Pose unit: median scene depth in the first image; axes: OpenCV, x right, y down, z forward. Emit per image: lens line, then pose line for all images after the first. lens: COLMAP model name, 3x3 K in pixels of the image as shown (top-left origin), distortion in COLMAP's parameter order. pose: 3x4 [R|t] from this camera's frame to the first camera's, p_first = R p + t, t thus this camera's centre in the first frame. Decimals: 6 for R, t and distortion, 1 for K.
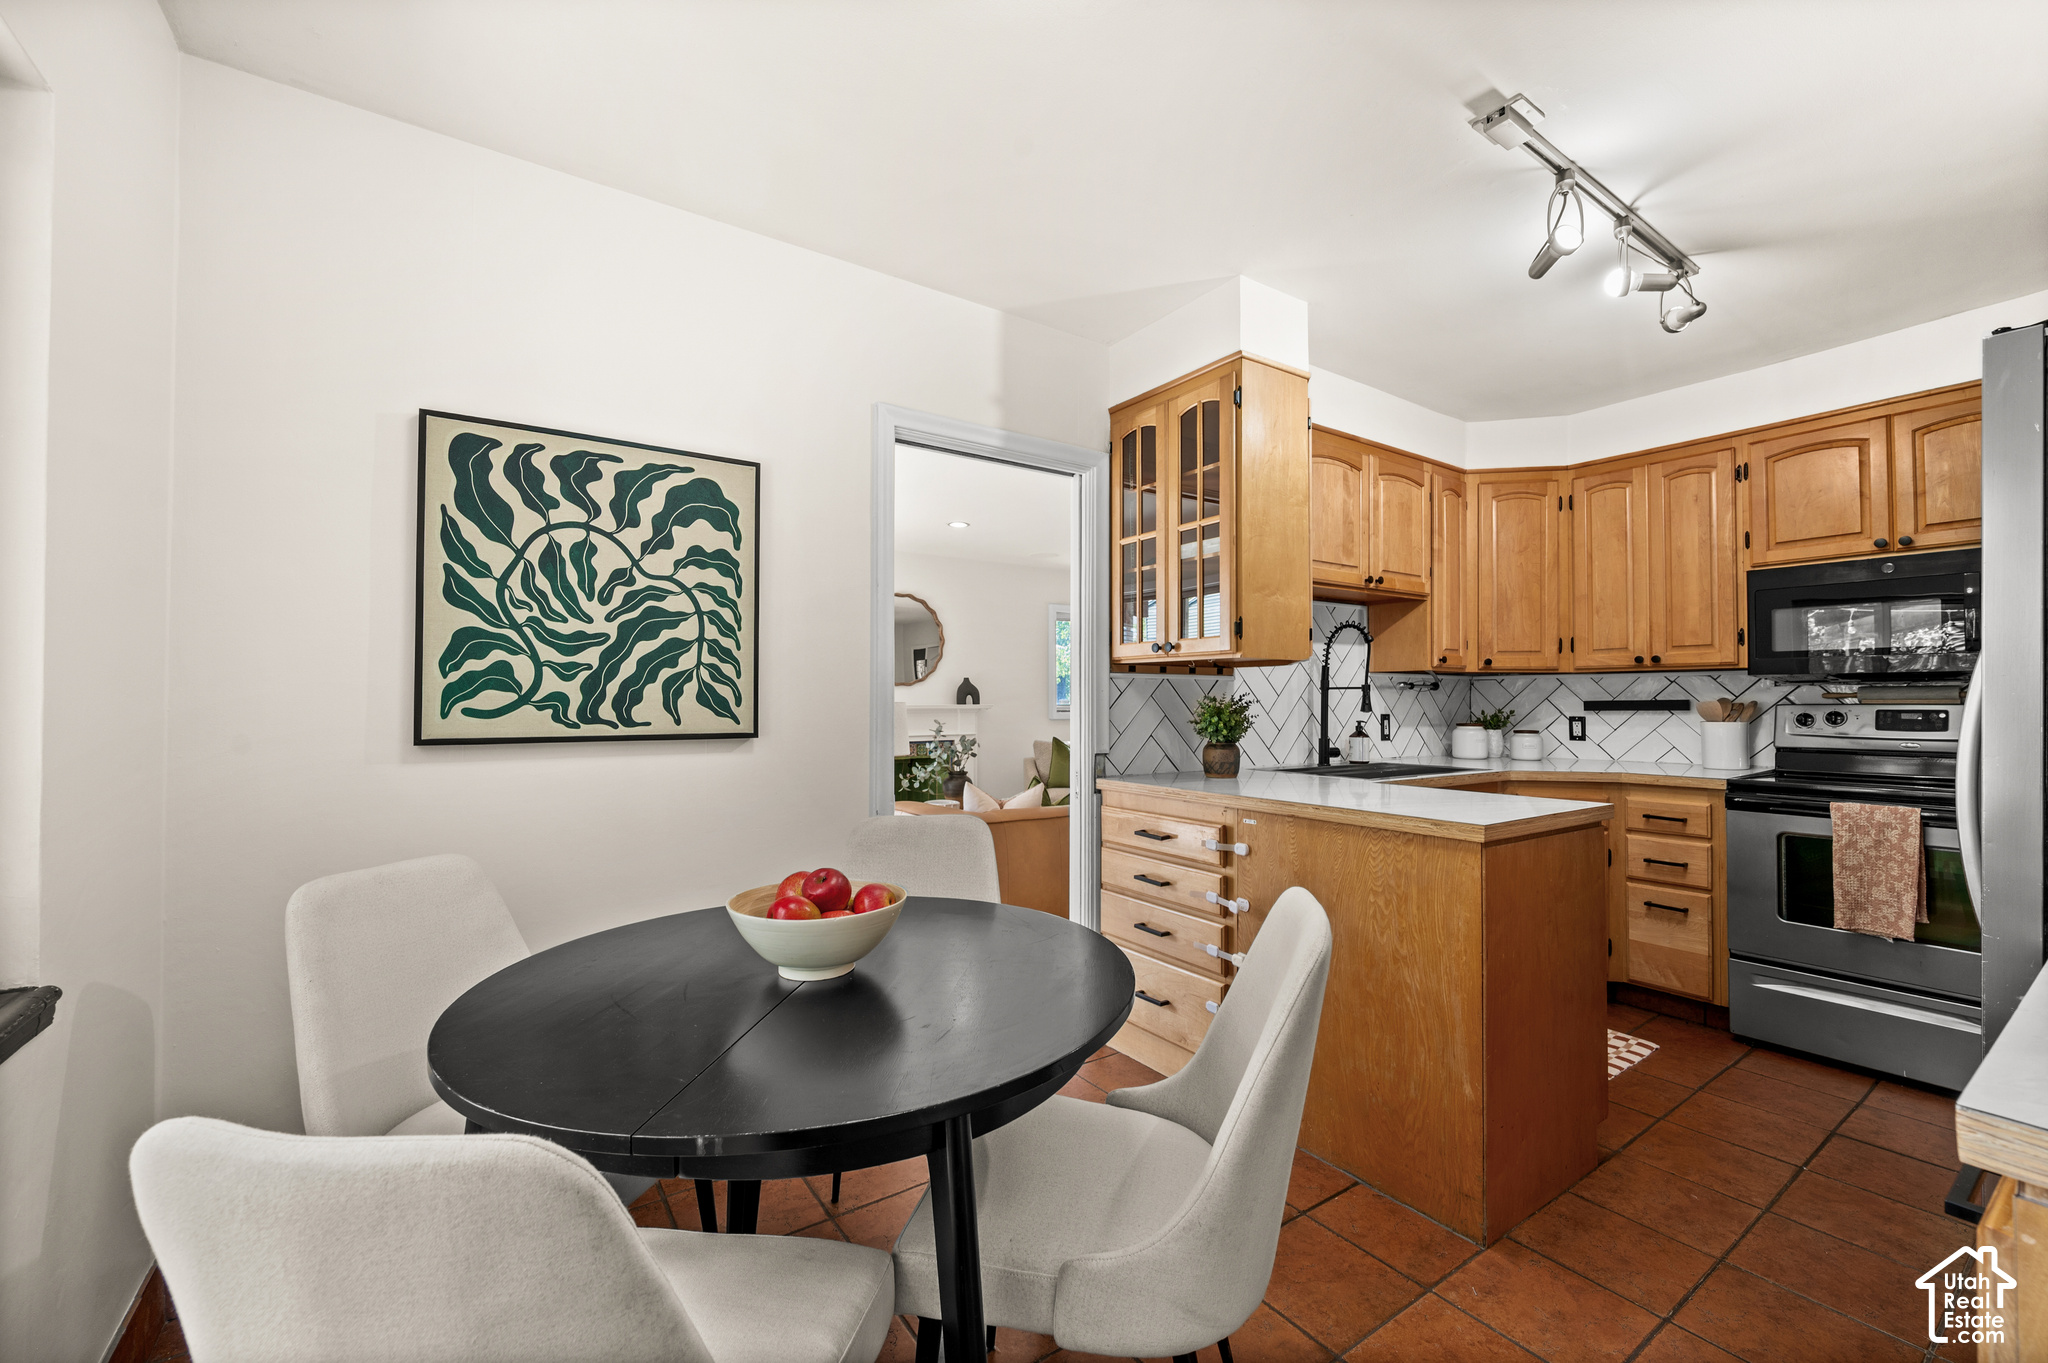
lens RADIAL K [[824.0, 0, 1028.3], [0, 824.0, 687.7], [0, 0, 1]] dist [-0.001404, -0.000087]
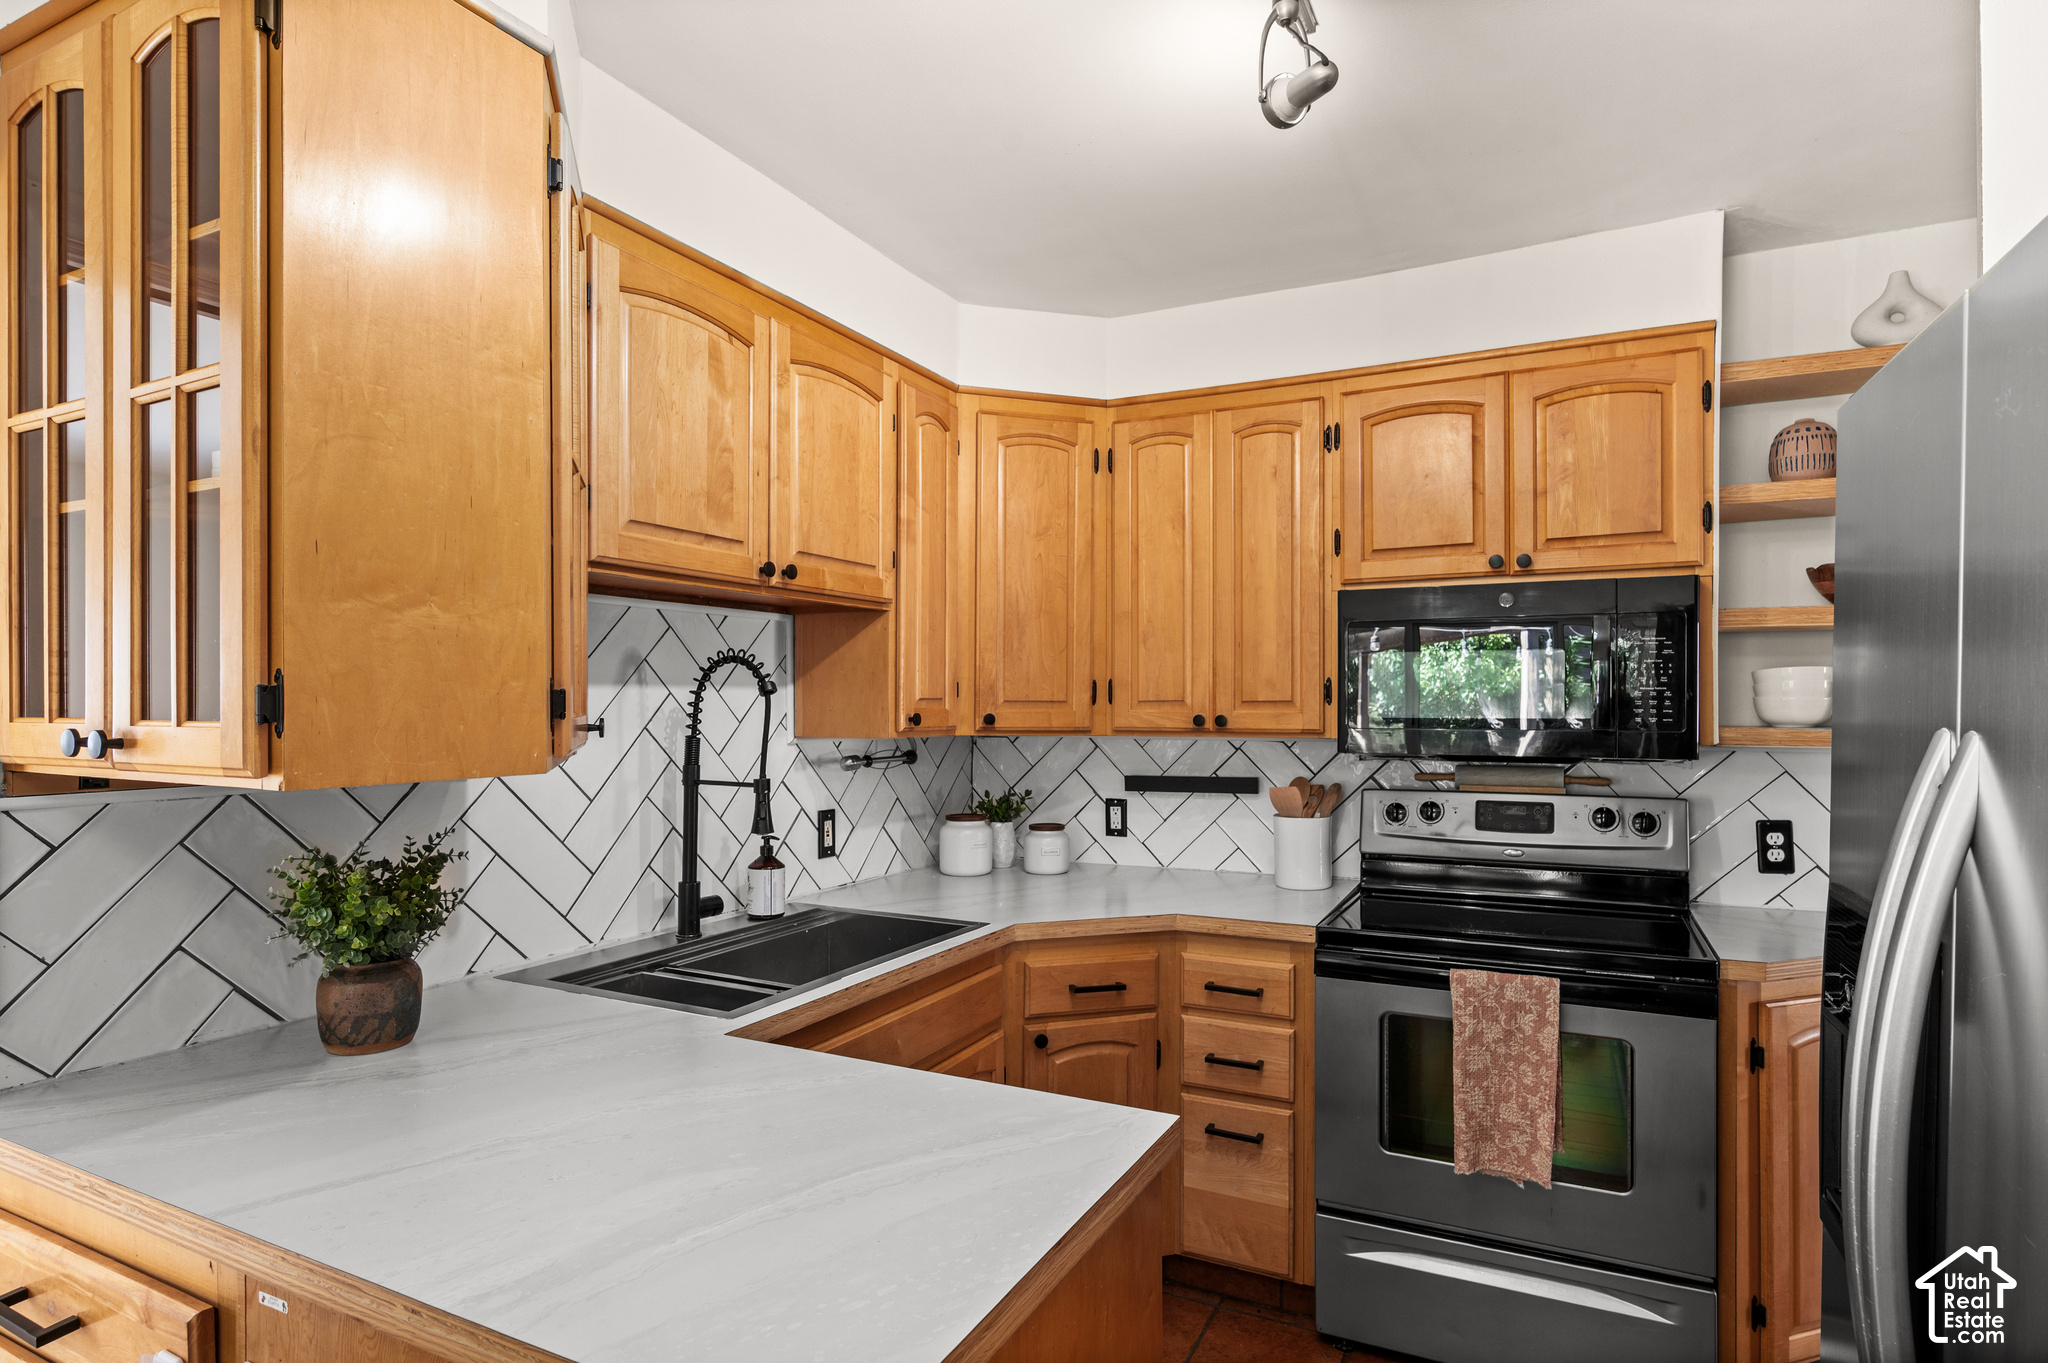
lens RADIAL K [[1086.2, 0, 1015.2], [0, 1086.2, 702.1], [0, 0, 1]] dist [0.000962, 0.000088]
pose [[0.880687, 0.000008, 0.473699, 0.246578], [-0.007642, 0.999870, 0.014193, -0.064503], [-0.473637, -0.016119, 0.880573, 0.367876]]
